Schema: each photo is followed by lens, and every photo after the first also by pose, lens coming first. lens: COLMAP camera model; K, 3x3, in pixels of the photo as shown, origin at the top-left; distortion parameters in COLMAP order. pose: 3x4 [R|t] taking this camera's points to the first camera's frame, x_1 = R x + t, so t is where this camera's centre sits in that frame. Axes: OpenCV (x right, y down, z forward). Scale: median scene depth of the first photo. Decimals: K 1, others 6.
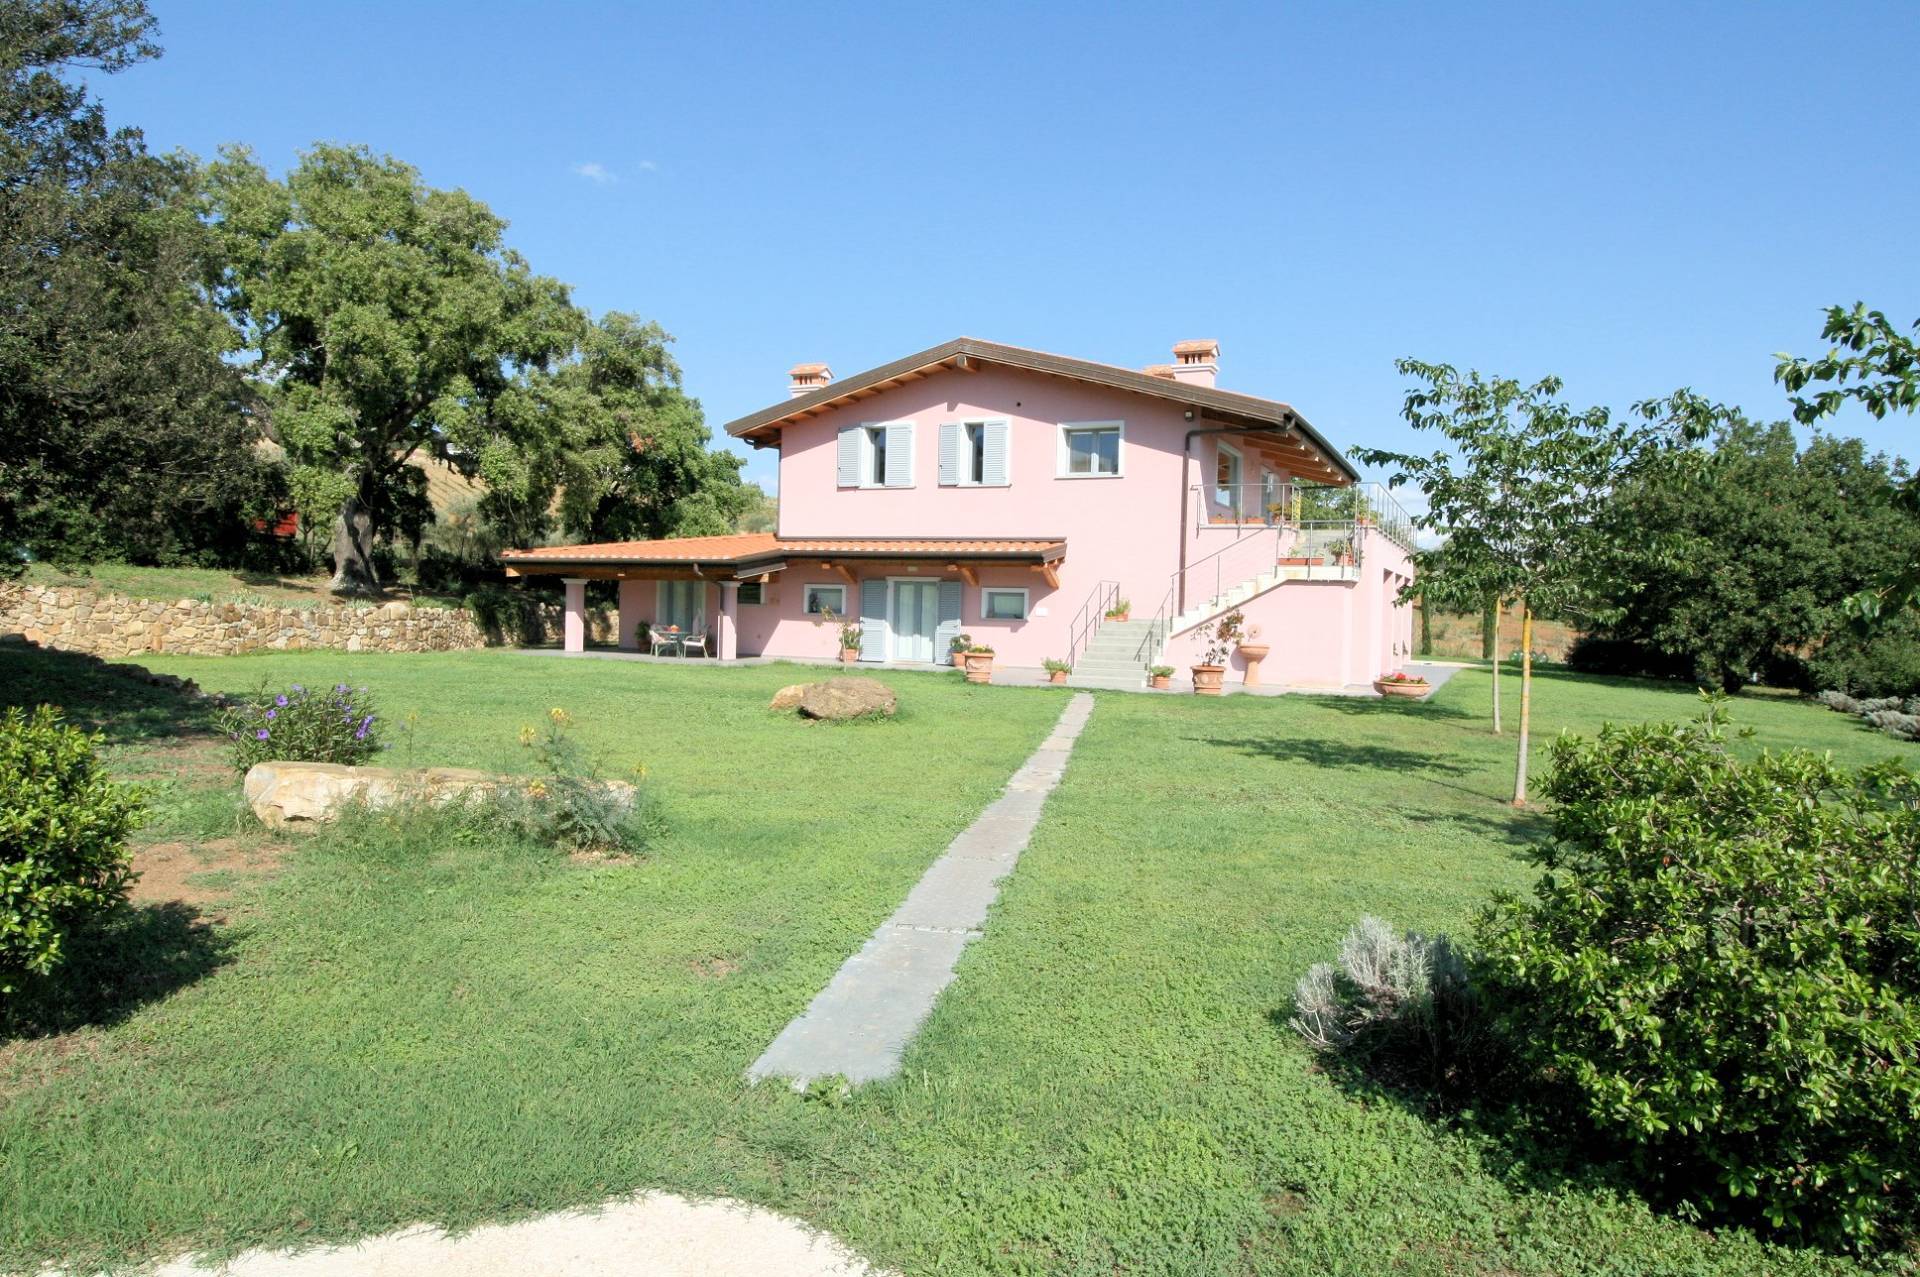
lens RADIAL K [[1146.3, 0, 963.5], [0, 1146.3, 608.3], [0, 0, 1]] dist [0.019819, -0.020321]
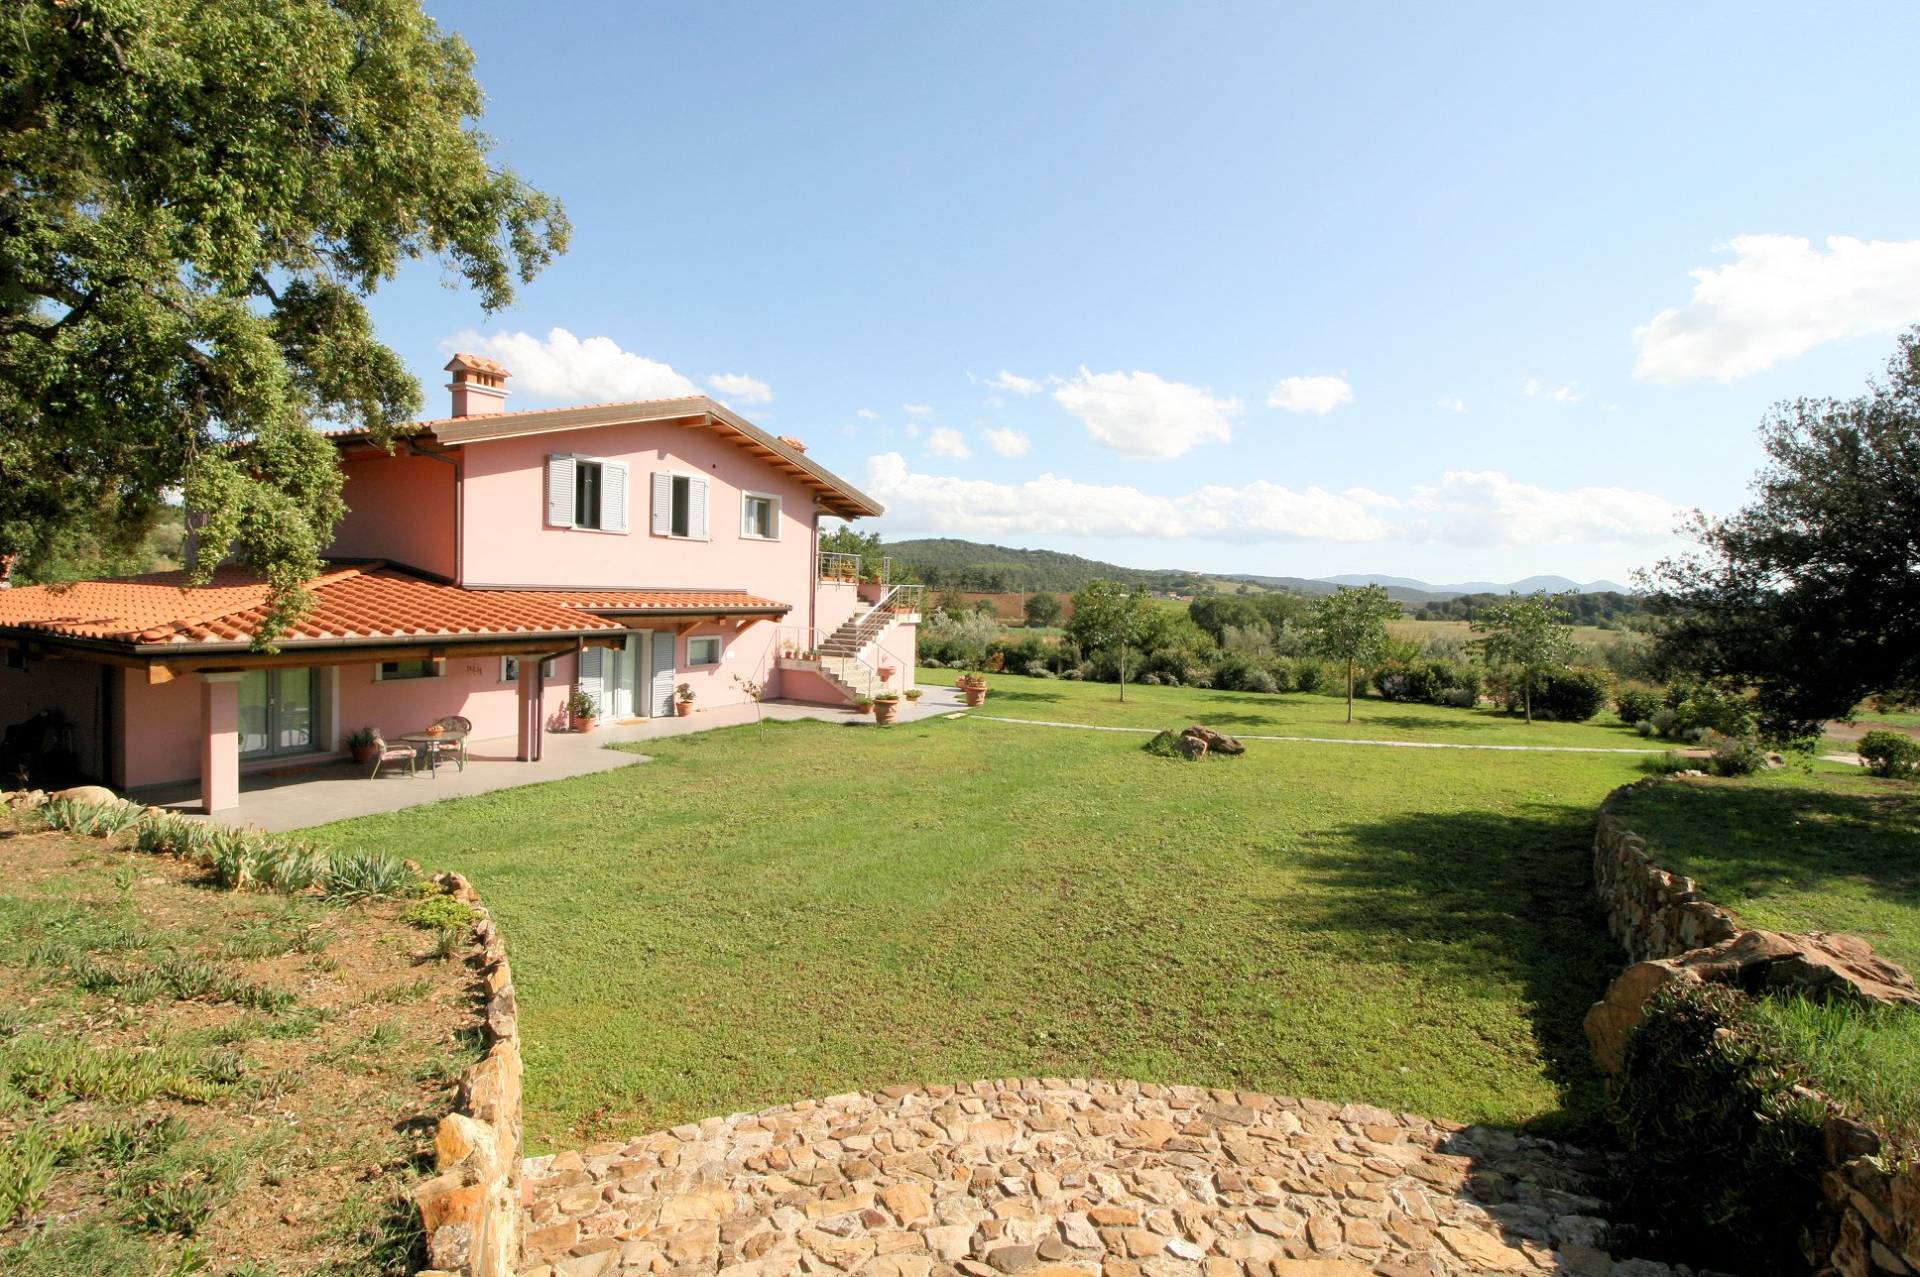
lens RADIAL K [[900.2, 0, 957.0], [0, 900.2, 618.5], [0, 0, 1]] dist [0.002116, -0.012836]
pose [[0.115157, -0.052963, 0.991934, -0.761570], [-0.025055, 0.998105, 0.056202, -0.086195], [-0.993031, -0.031325, 0.113612, 0.660225]]
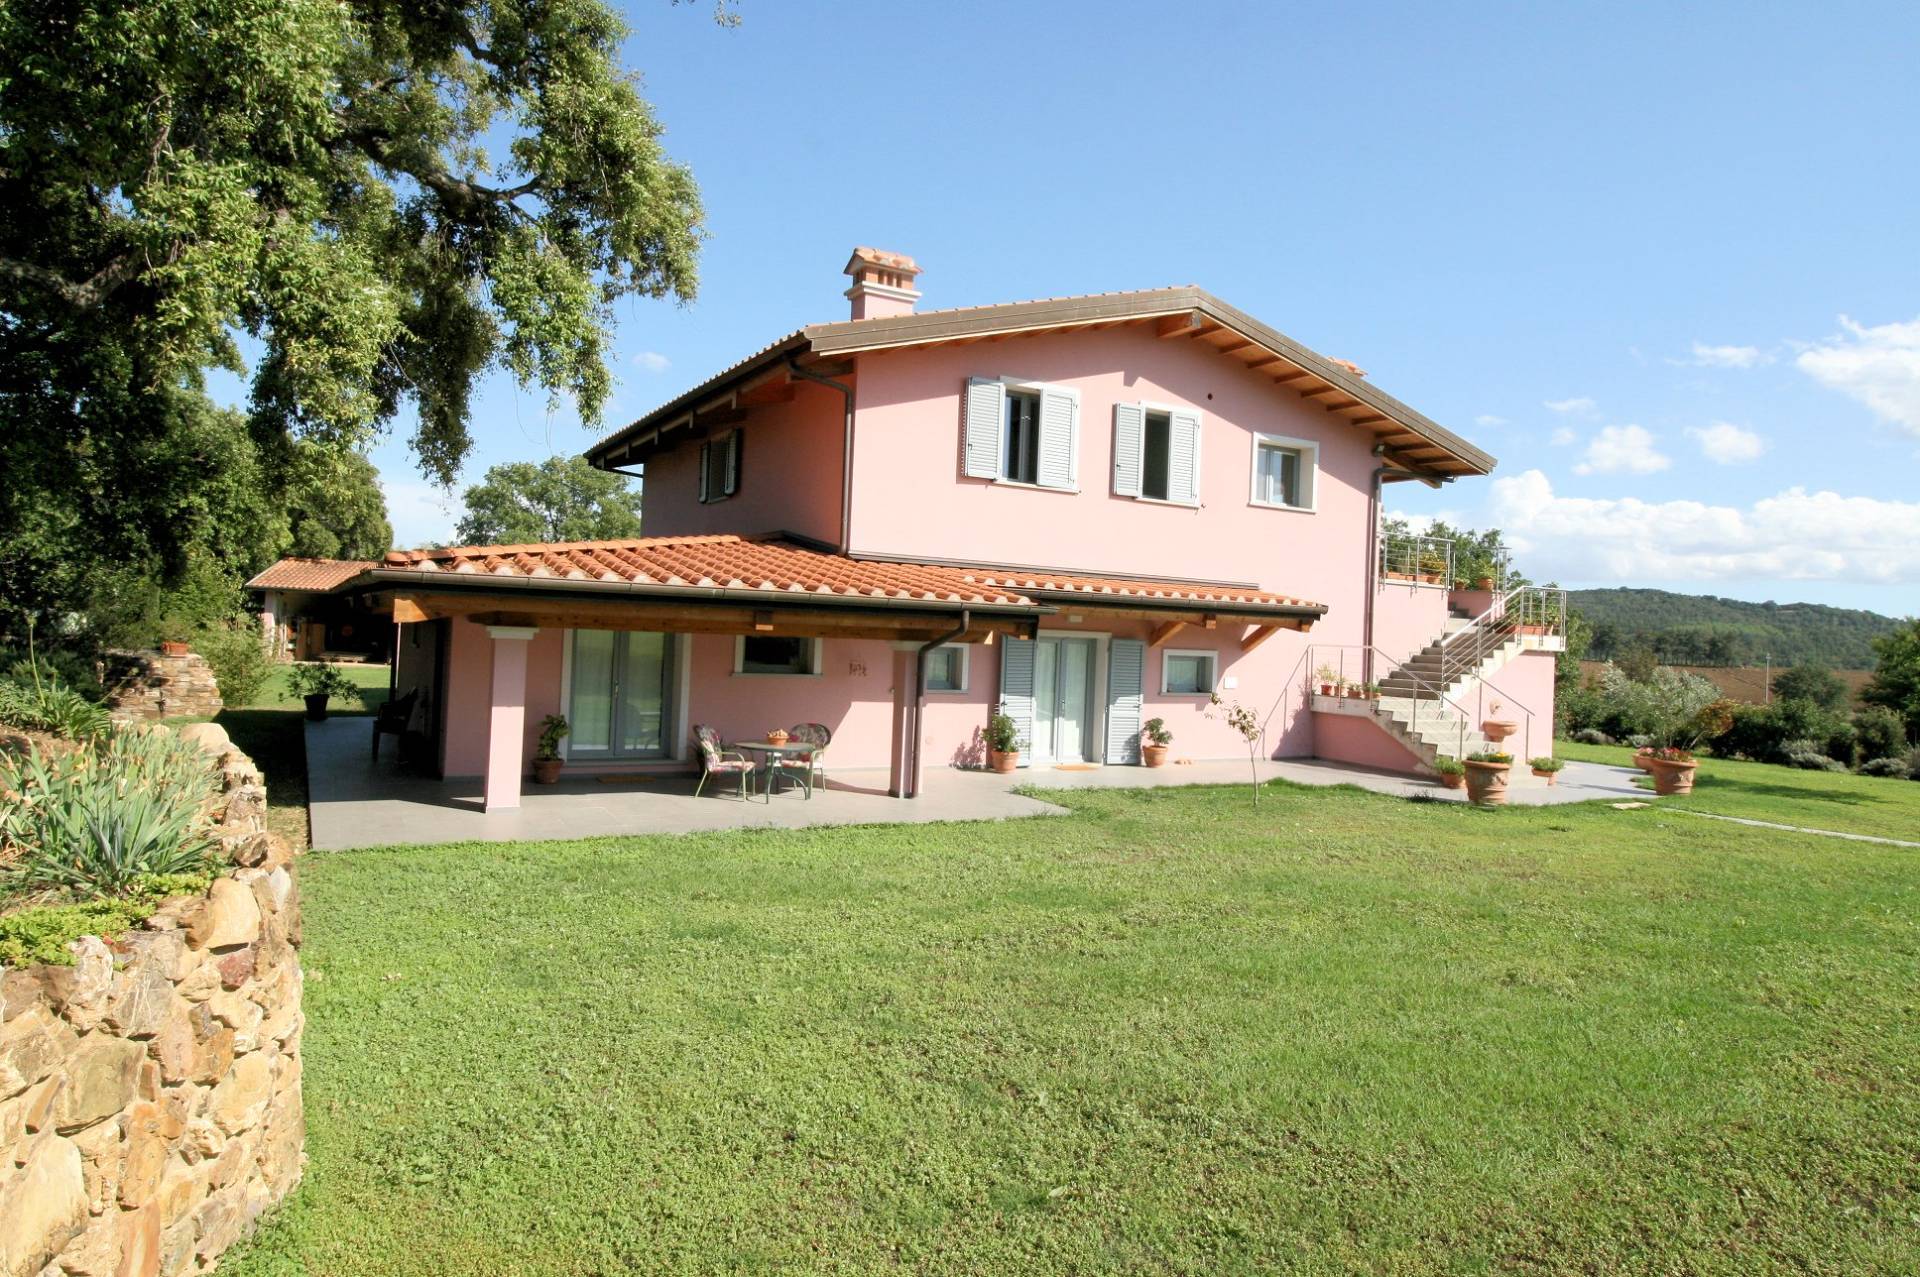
lens RADIAL K [[1146.3, 0, 963.5], [0, 1146.3, 608.3], [0, 0, 1]] dist [0.019819, -0.020321]
pose [[0.606431, 0.019880, 0.794888, -0.608289], [-0.029036, 0.999574, -0.002847, -0.036833], [-0.794606, -0.021354, 0.606750, 0.669792]]
